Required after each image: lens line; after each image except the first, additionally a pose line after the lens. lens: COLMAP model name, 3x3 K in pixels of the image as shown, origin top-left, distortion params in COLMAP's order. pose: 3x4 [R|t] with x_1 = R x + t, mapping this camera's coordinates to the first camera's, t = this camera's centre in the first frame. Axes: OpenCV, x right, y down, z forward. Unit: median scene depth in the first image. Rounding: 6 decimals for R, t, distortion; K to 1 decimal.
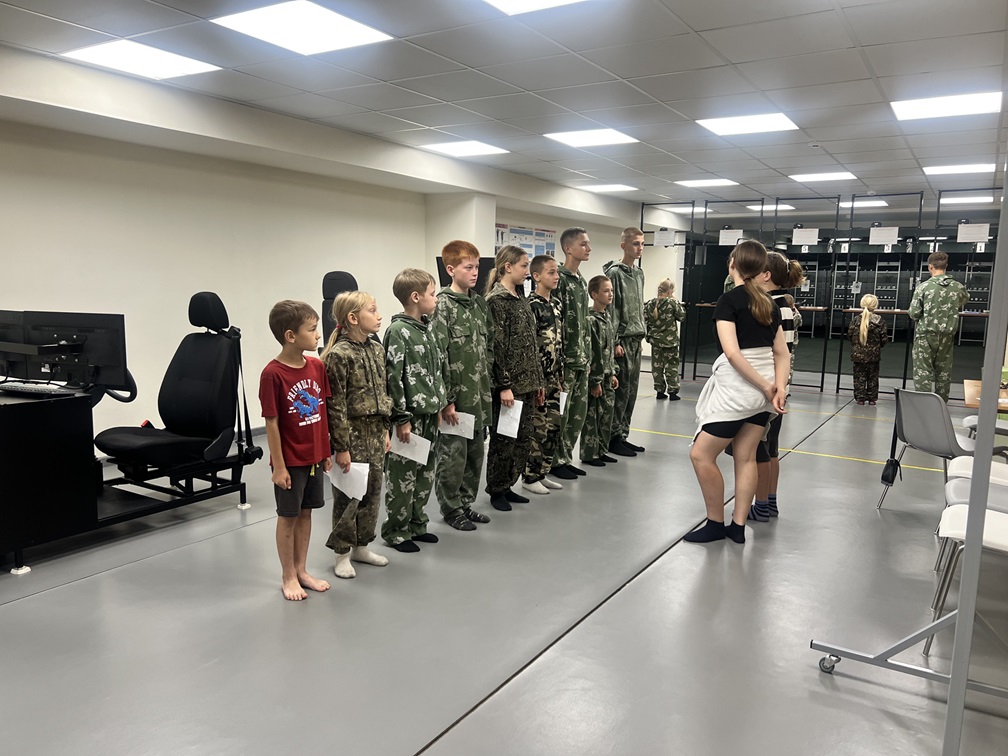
lens RADIAL K [[775.6, 0, 505.9], [0, 775.6, 400.6], [0, 0, 1]] dist [0.042650, -0.001143]
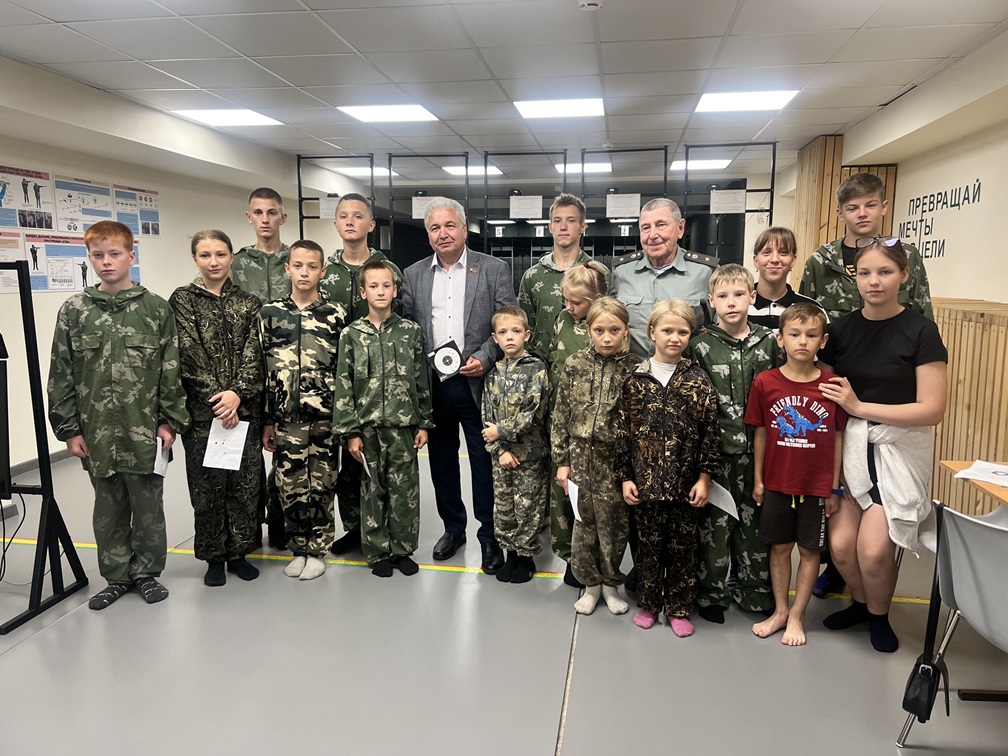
lens RADIAL K [[775.6, 0, 505.9], [0, 775.6, 400.6], [0, 0, 1]] dist [0.042650, -0.001143]
pose [[0.909633, -0.094057, 0.404625, 0.046365], [0.087871, 0.995556, 0.033880, -0.050203], [-0.406014, 0.004737, 0.913855, 0.314589]]
